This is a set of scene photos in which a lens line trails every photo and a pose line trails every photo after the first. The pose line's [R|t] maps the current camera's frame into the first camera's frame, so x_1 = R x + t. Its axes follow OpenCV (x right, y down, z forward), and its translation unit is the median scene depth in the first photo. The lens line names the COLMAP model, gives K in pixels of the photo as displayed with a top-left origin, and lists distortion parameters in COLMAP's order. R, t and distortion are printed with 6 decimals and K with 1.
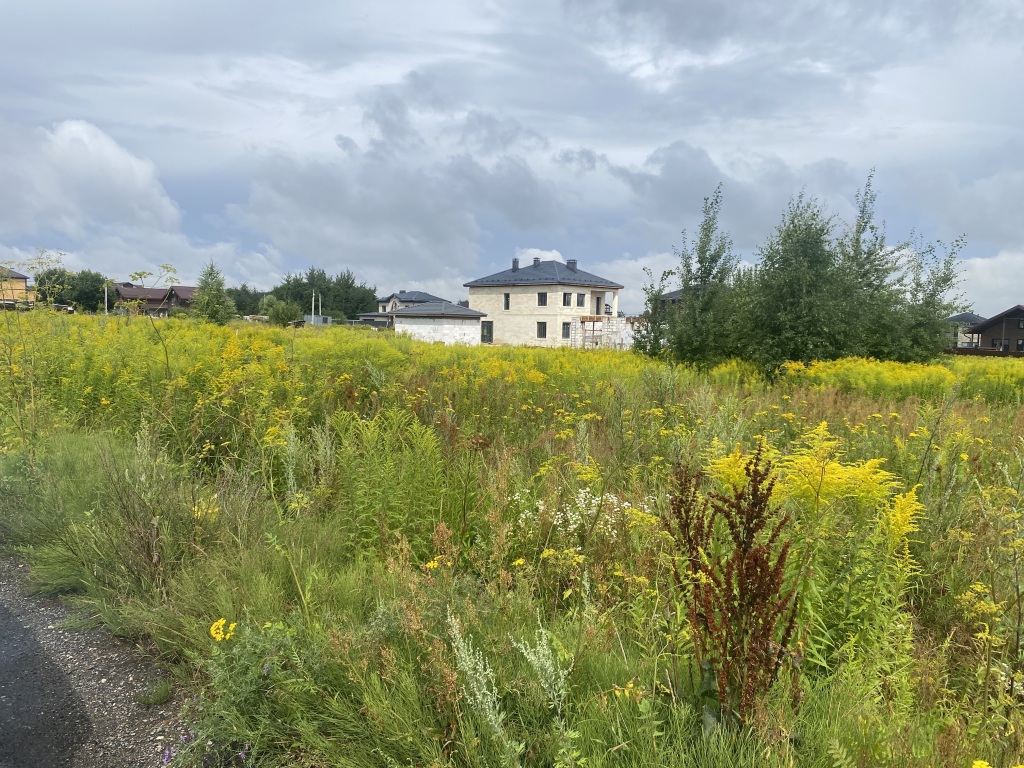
lens RADIAL K [[779.0, 0, 520.4], [0, 779.0, 384.1], [0, 0, 1]] dist [0.046939, -0.050350]
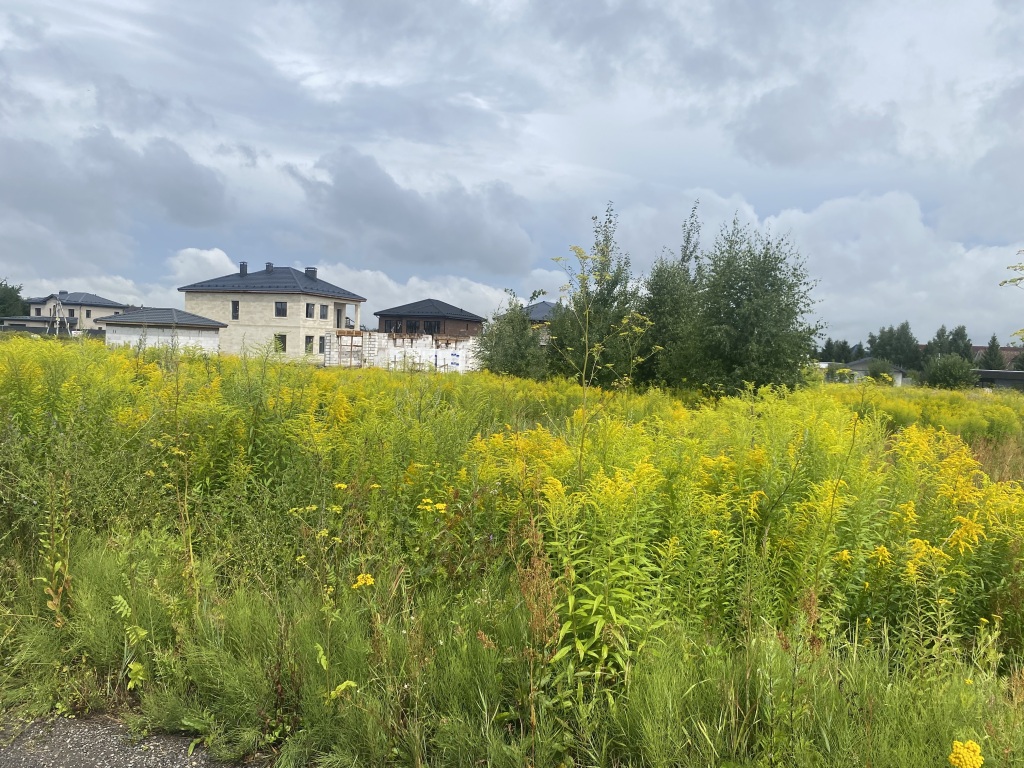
lens RADIAL K [[779.0, 0, 512.7], [0, 779.0, 363.6], [0, 0, 1]] dist [0.046939, -0.050350]
pose [[0.917877, 0.006453, 0.396812, -0.079629], [0.009698, 0.999204, -0.038683, -0.008188], [-0.396745, 0.039354, 0.917085, 0.061885]]
